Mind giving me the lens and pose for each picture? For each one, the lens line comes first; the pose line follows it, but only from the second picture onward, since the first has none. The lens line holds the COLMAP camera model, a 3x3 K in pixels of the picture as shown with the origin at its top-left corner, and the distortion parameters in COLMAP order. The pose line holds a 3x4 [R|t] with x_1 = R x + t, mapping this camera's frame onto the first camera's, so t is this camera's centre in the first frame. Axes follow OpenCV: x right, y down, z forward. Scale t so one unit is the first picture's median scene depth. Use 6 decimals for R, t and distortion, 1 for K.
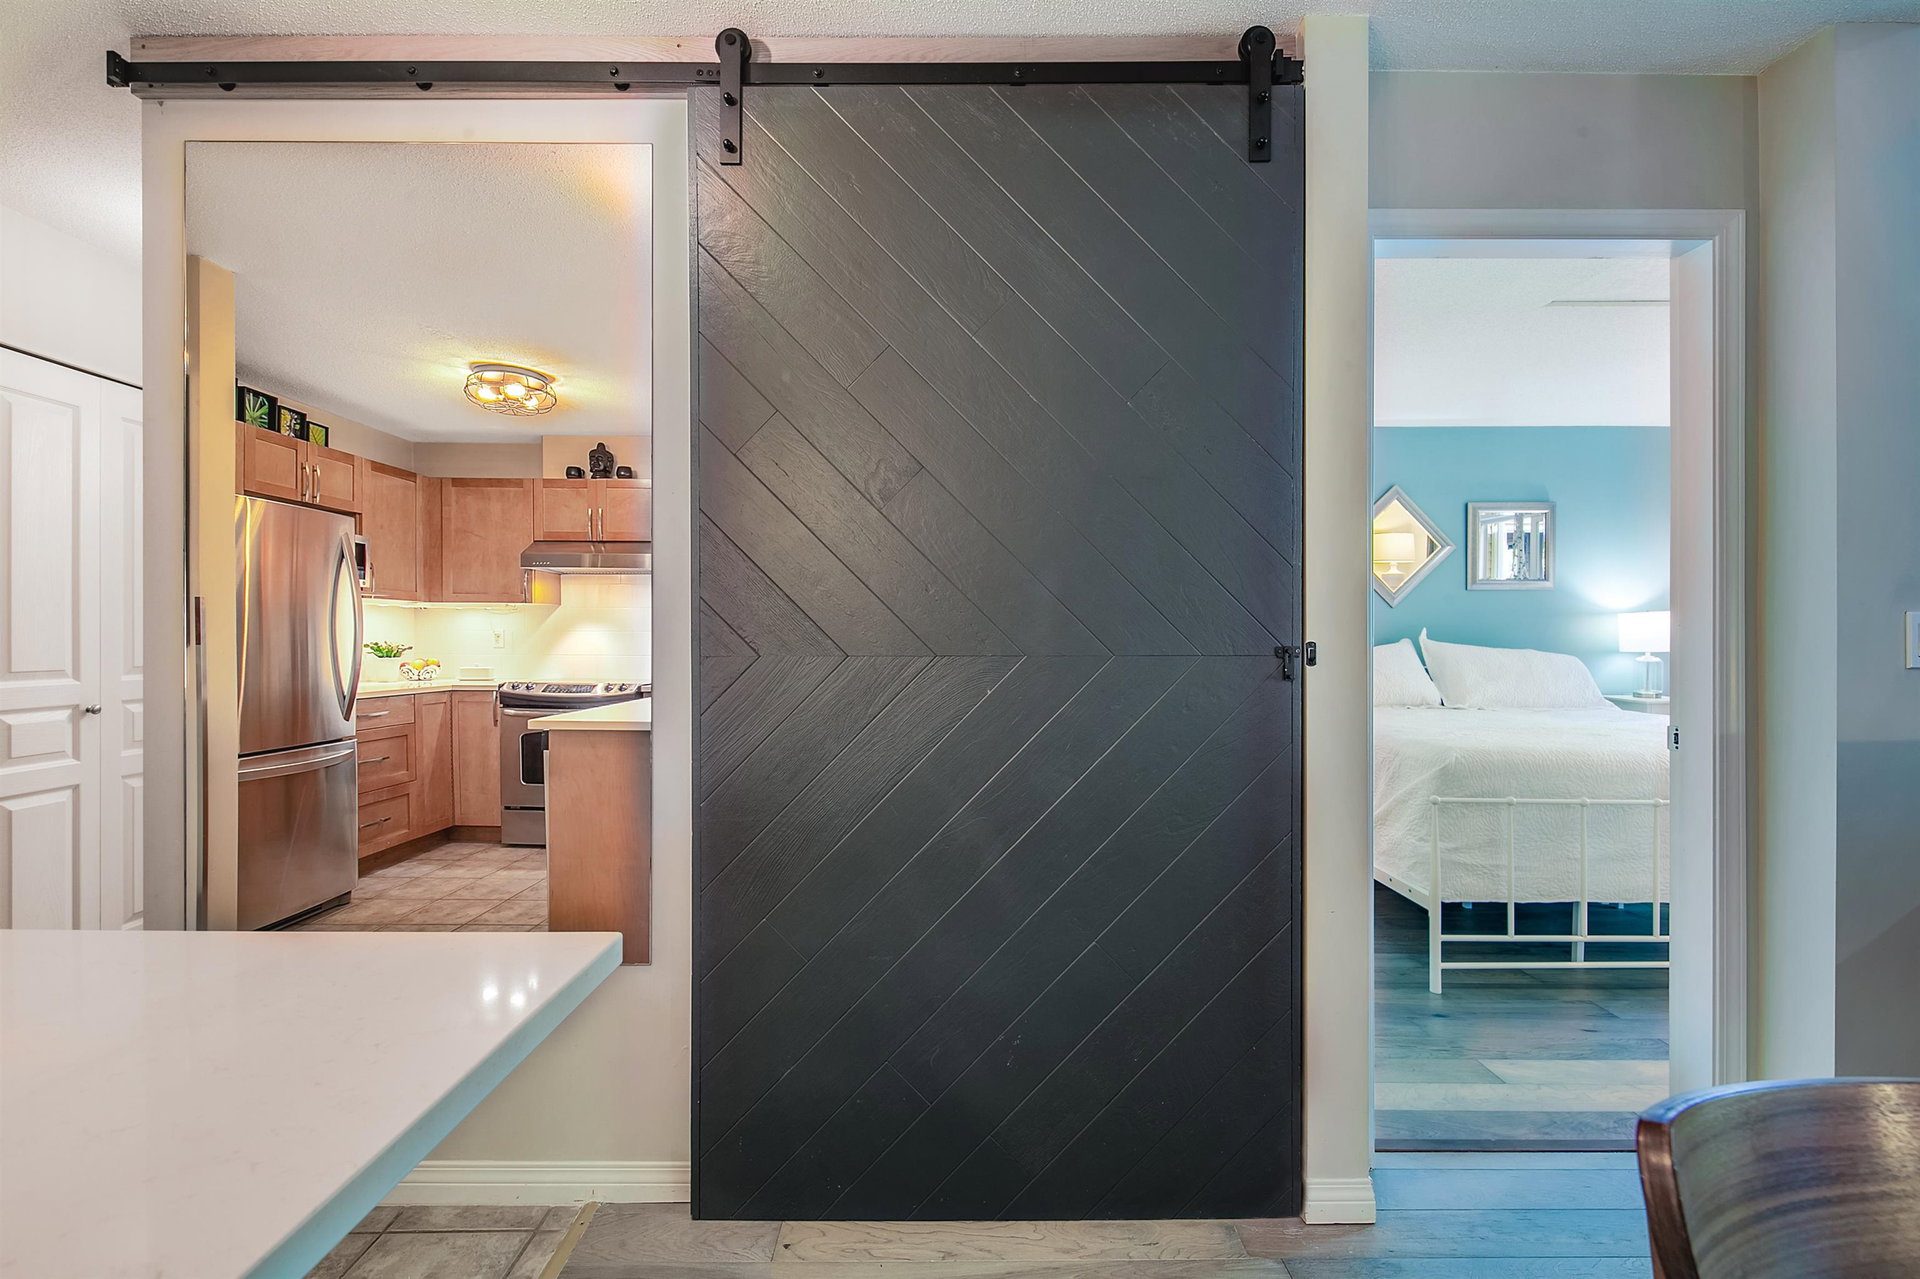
lens RADIAL K [[800.0, 0, 953.5], [0, 800.0, 631.3], [0, 0, 1]] dist [-0.000008, -0.000834]
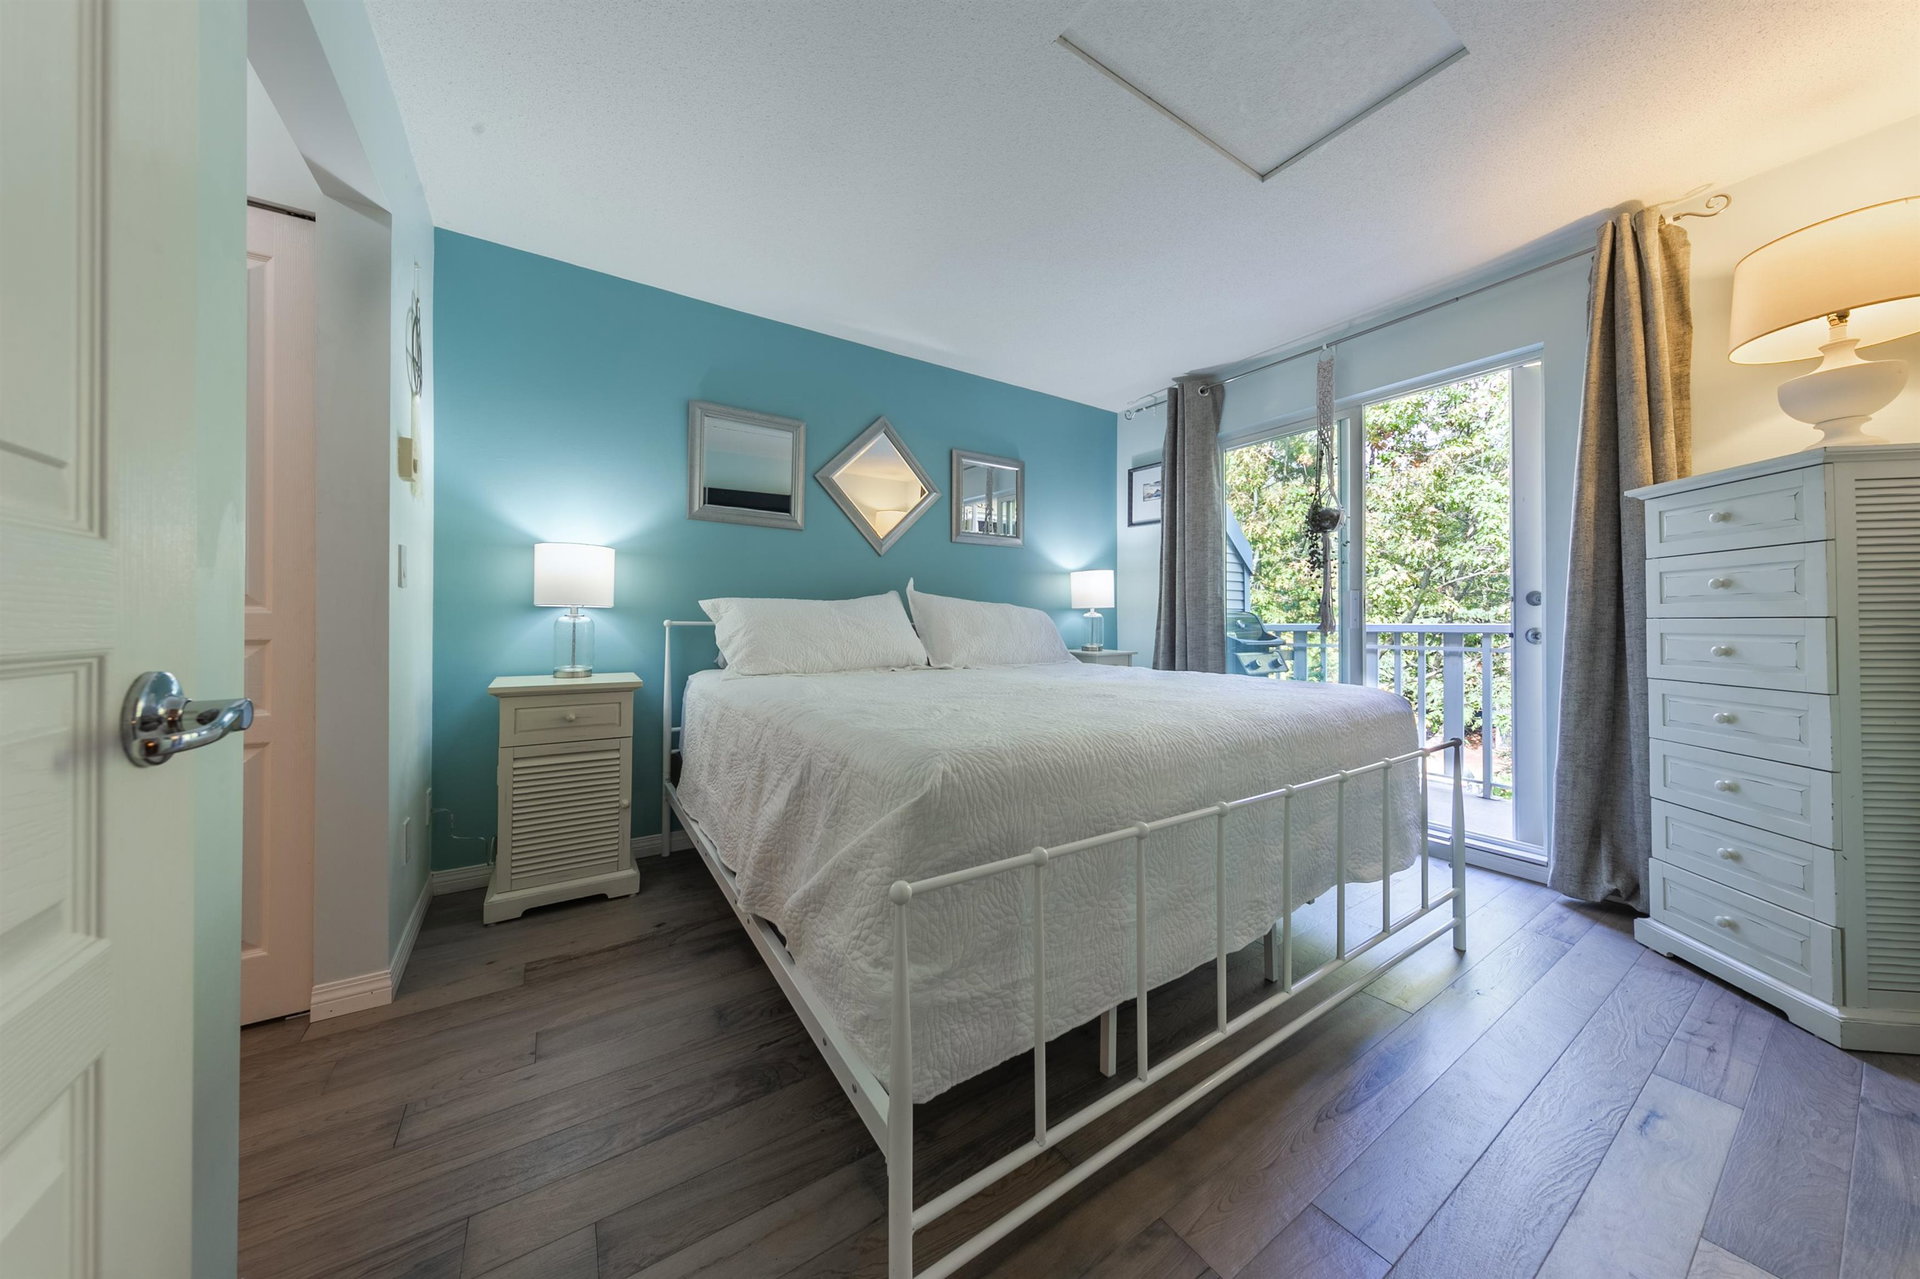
lens RADIAL K [[596.6, 0, 942.3], [0, 596.6, 615.3], [0, 0, 1]] dist [0.000208, 0.000074]
pose [[0.846642, 0.003408, 0.532152, 0.445274], [0.000176, 0.999978, -0.006685, 0.067614], [-0.532162, 0.005753, 0.846623, 0.709374]]
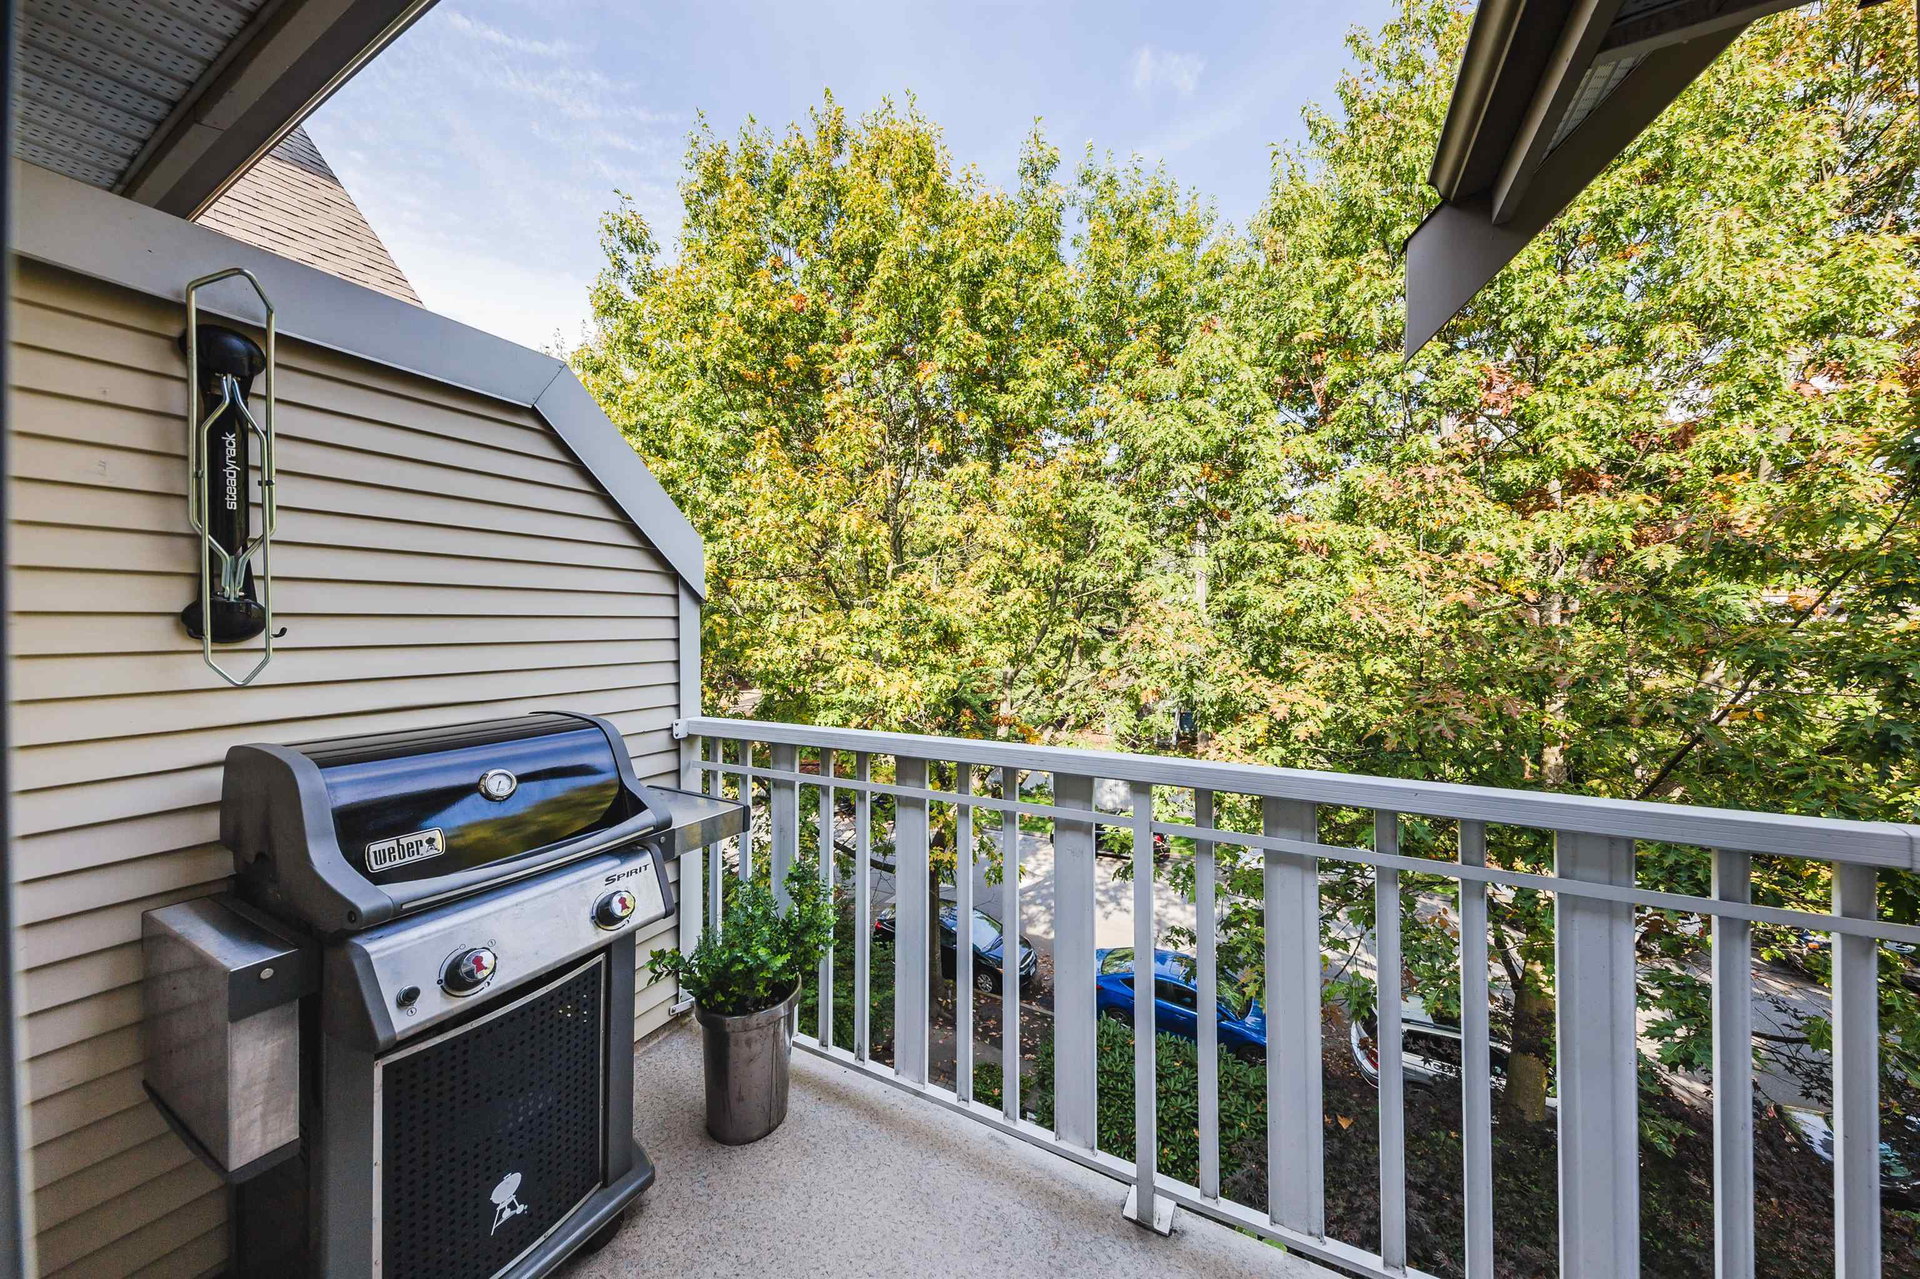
lens RADIAL K [[620.9, 0, 965.1], [0, 620.9, 619.5], [0, 0, 1]] dist [-0.001046, -0.001491]
pose [[0.462370, 0.002944, 0.886682, 1.702951], [0.004115, 0.999977, -0.005466, -0.039967], [-0.886677, 0.006176, 0.462347, 1.099945]]
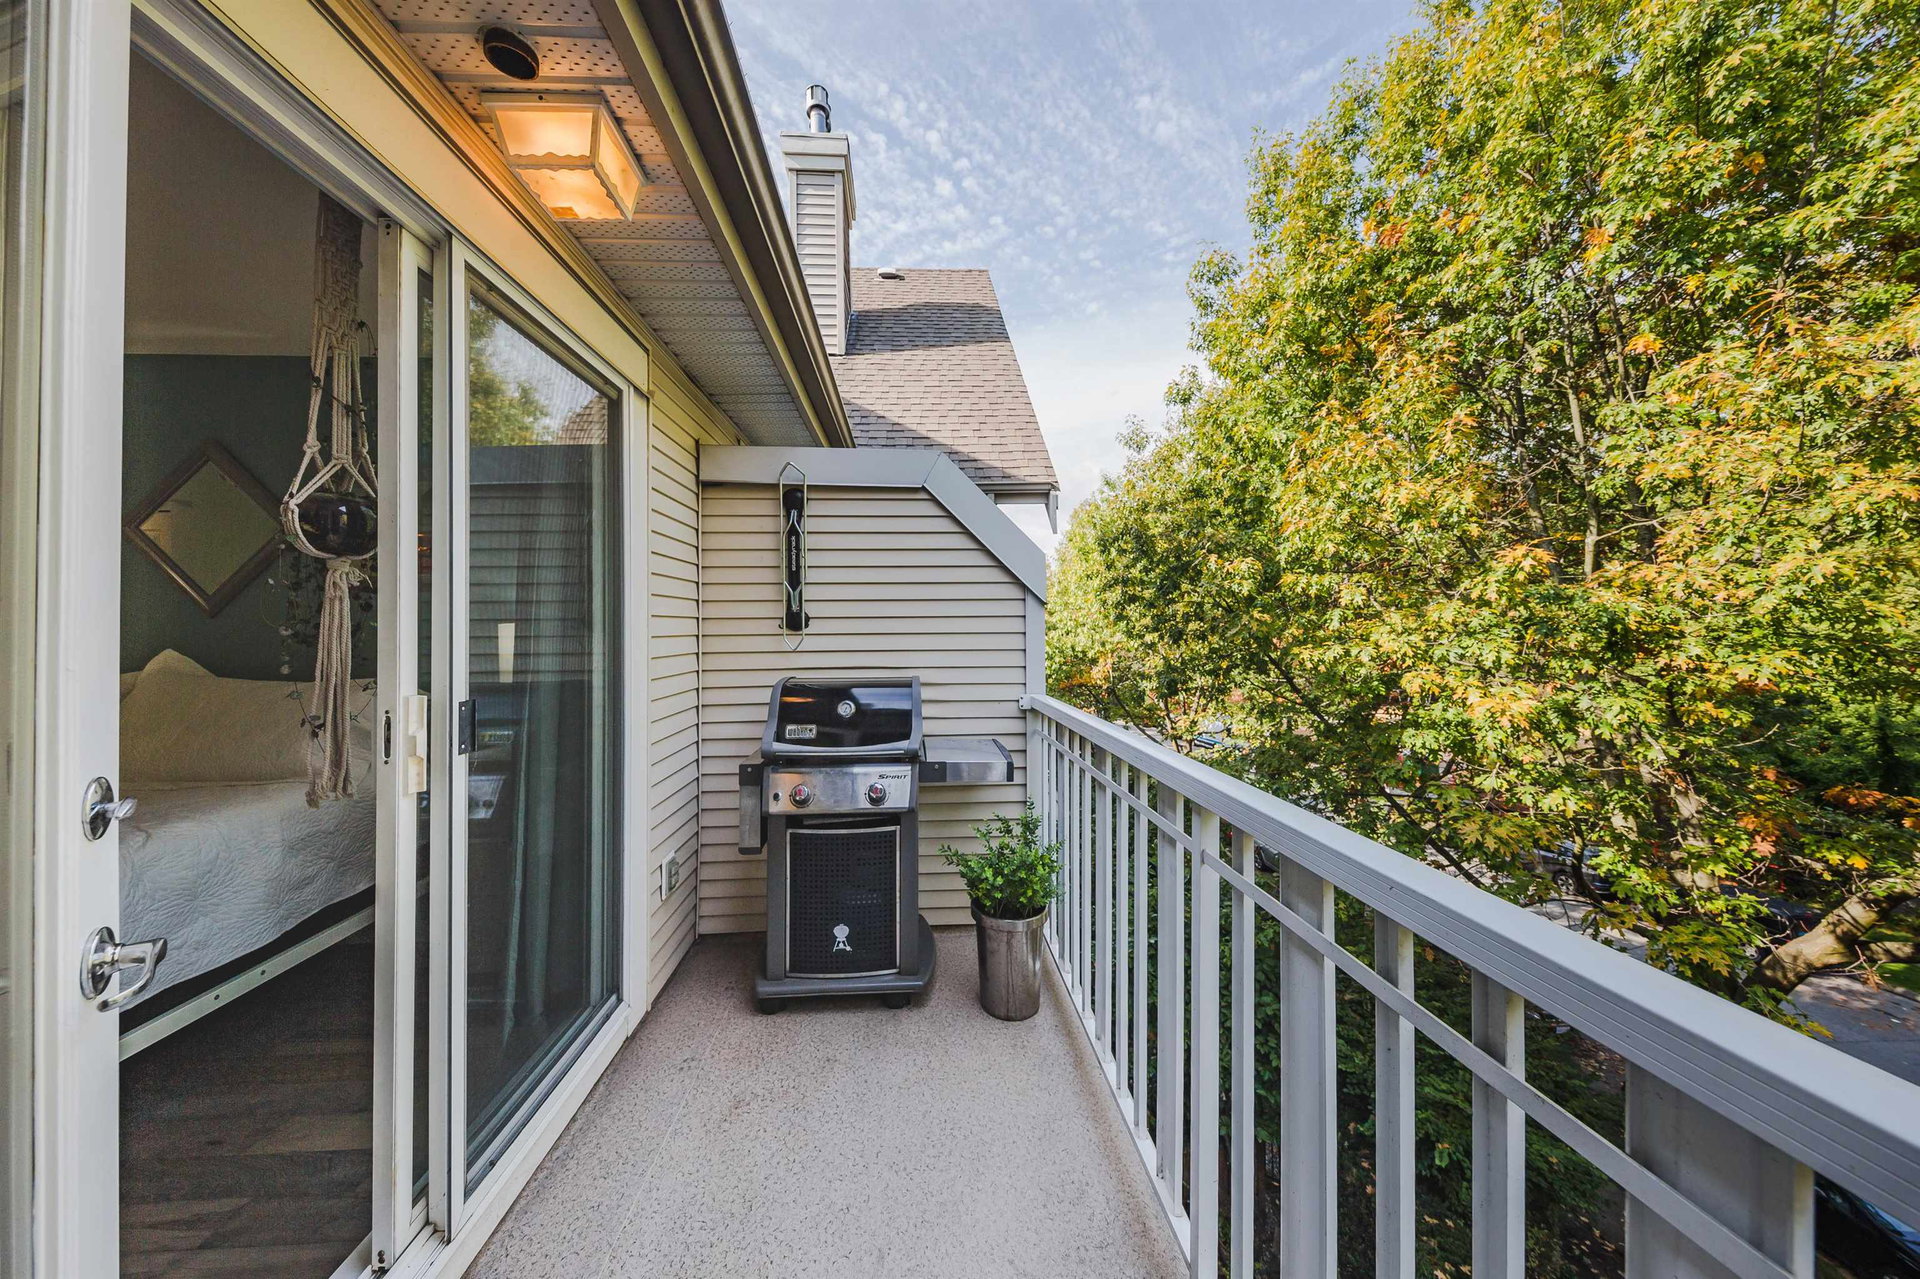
lens RADIAL K [[620.9, 0, 945.7], [0, 620.9, 621.0], [0, 0, 1]] dist [-0.001046, -0.001491]
pose [[0.998598, -0.009391, 0.052096, 2.048233], [0.010116, 0.999855, -0.013689, -0.027289], [-0.051960, 0.014197, 0.998548, 0.773755]]
